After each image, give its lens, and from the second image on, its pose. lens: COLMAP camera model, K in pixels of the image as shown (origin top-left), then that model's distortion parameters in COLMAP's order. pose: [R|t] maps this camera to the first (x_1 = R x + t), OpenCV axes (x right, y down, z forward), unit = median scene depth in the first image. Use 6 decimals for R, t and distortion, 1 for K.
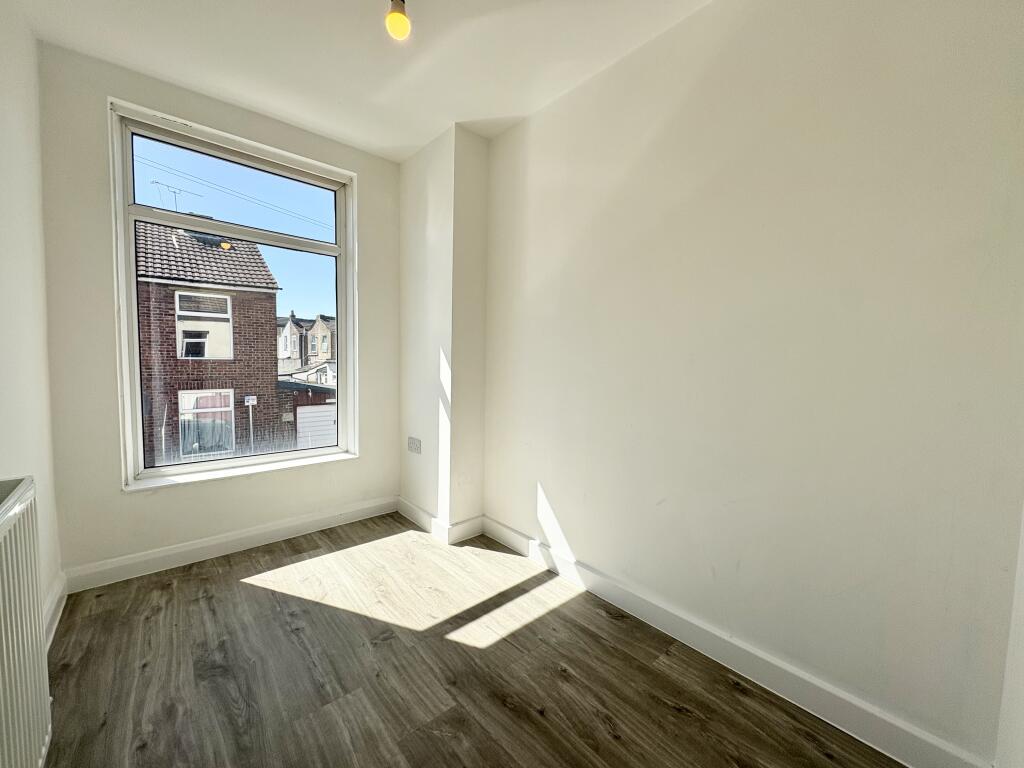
lens RADIAL K [[405.1, 0, 515.2], [0, 405.1, 382.3], [0, 0, 1]] dist [-0.001459, -0.001188]
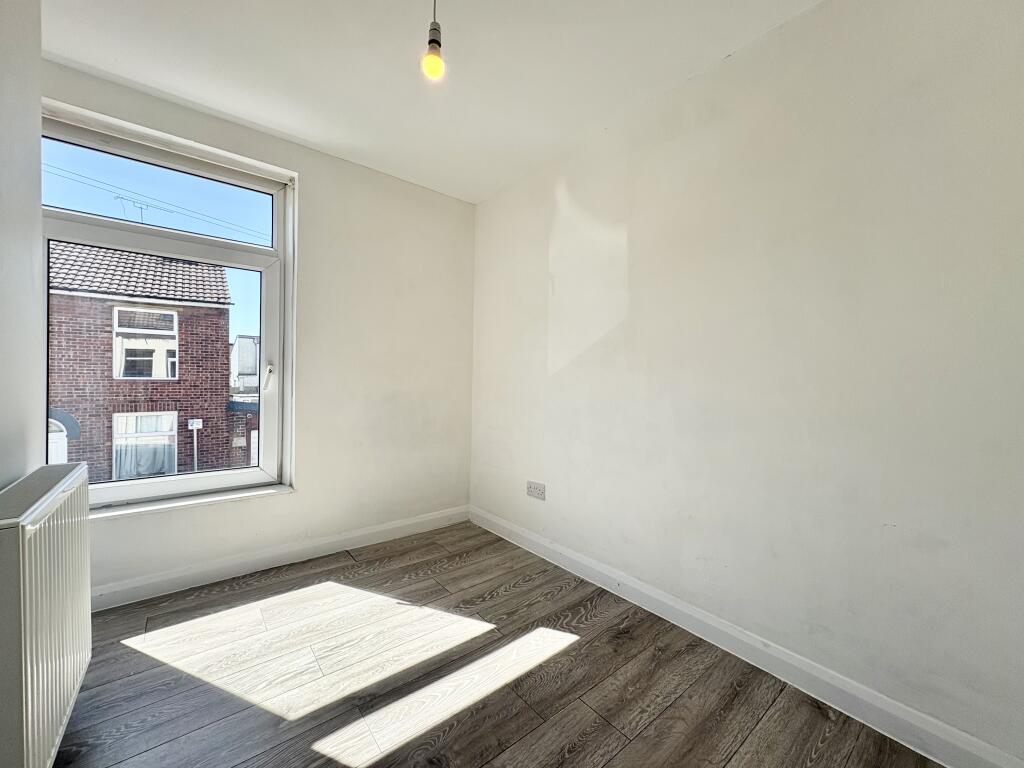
lens RADIAL K [[405.1, 0, 508.7], [0, 405.1, 388.7], [0, 0, 1]] dist [-0.001459, -0.001188]
pose [[0.996265, -0.000424, -0.086347, 0.140935], [-0.002884, 0.999267, -0.038185, -0.002438], [0.086300, 0.038292, 0.995533, 0.146186]]
